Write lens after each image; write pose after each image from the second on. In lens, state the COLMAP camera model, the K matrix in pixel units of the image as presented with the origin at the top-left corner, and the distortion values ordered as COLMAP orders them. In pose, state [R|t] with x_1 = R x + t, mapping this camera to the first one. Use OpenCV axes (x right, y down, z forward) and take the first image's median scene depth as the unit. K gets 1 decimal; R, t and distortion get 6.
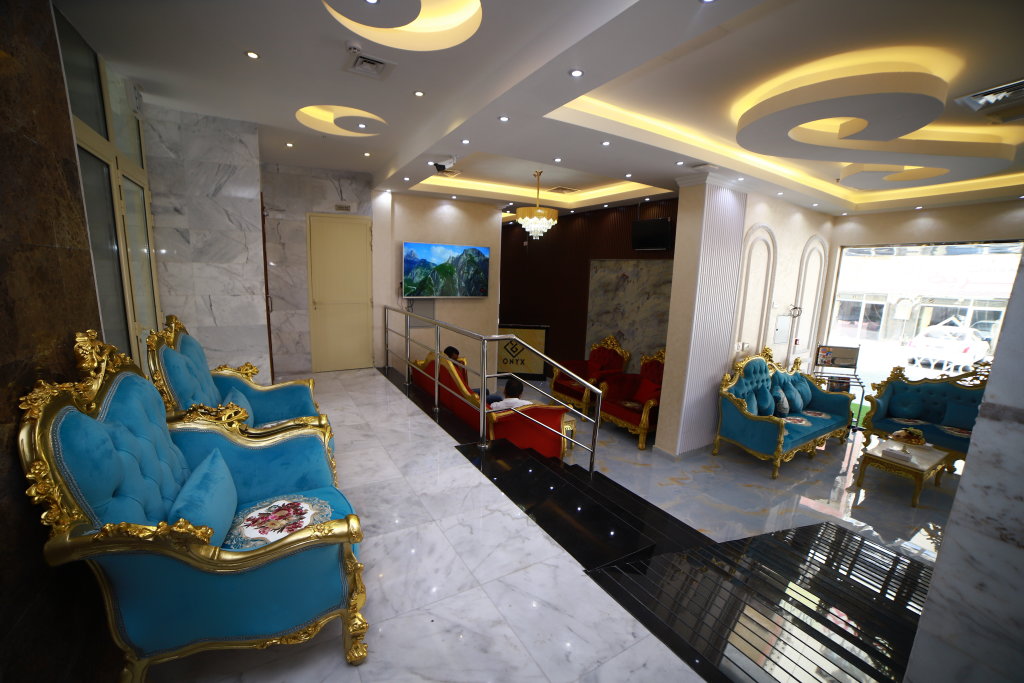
lens RADIAL K [[412.1, 0, 509.9], [0, 412.1, 352.6], [0, 0, 1]] dist [-0.107157, 0.036452]
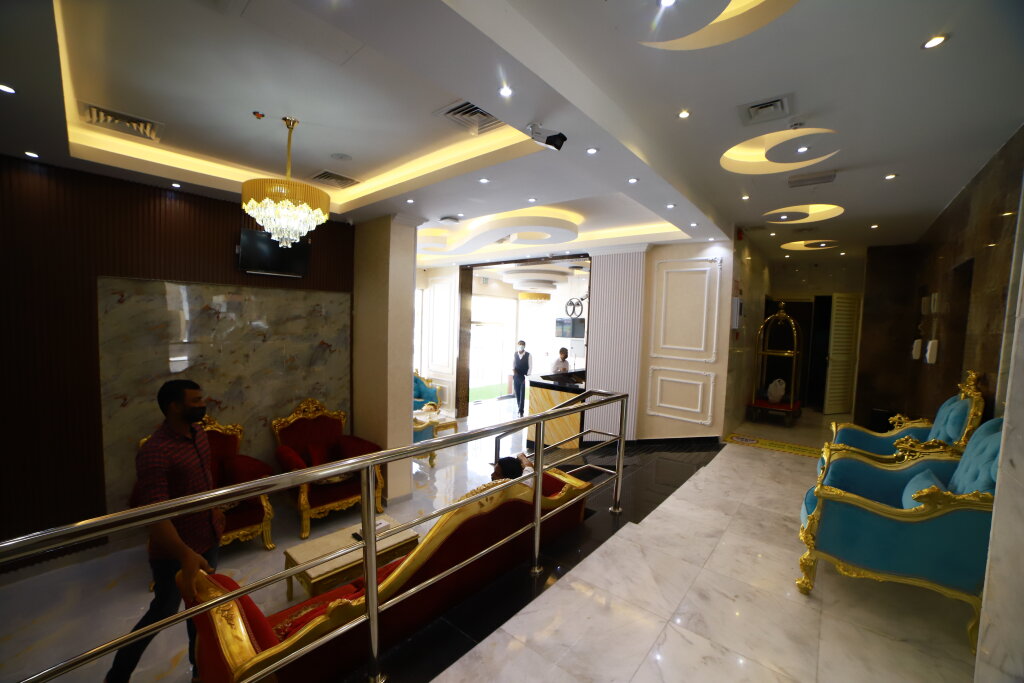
lens RADIAL K [[412.1, 0, 509.9], [0, 412.1, 352.6], [0, 0, 1]] dist [-0.107157, 0.036452]
pose [[-0.323916, -0.112516, 0.939371, -0.710174], [0.134396, 0.977361, 0.163409, -0.266063], [-0.936492, 0.179178, -0.301461, 1.271648]]
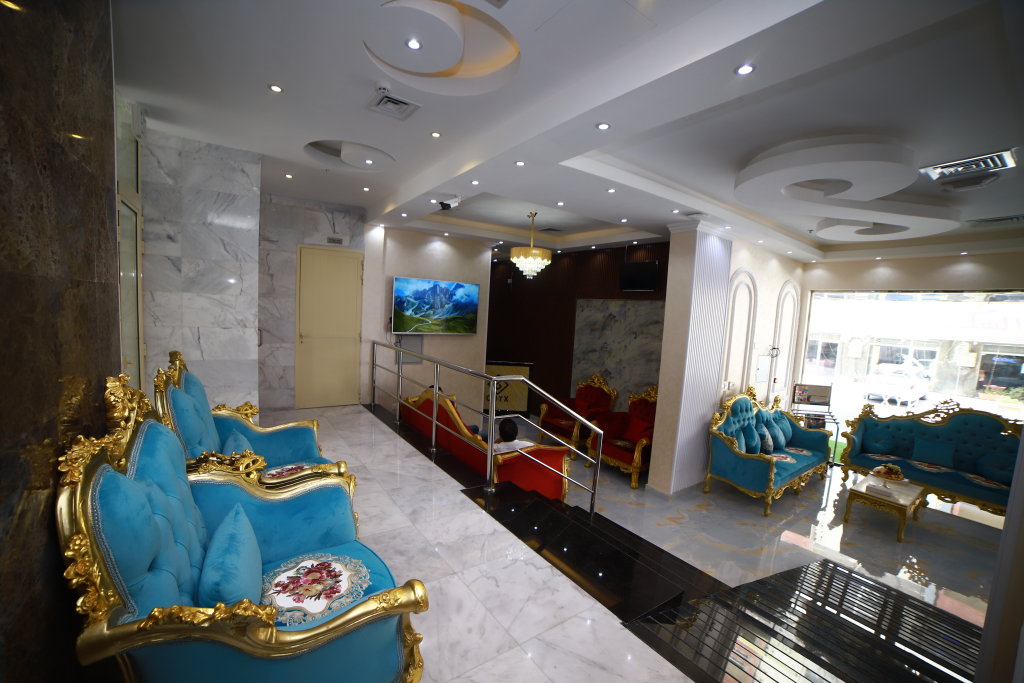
lens RADIAL K [[412.1, 0, 509.9], [0, 412.1, 352.6], [0, 0, 1]] dist [-0.107157, 0.036452]
pose [[0.996834, 0.014944, 0.078098, -0.086135], [-0.008469, 0.996548, -0.082587, -0.013726], [-0.079062, 0.081664, 0.993519, 0.011858]]
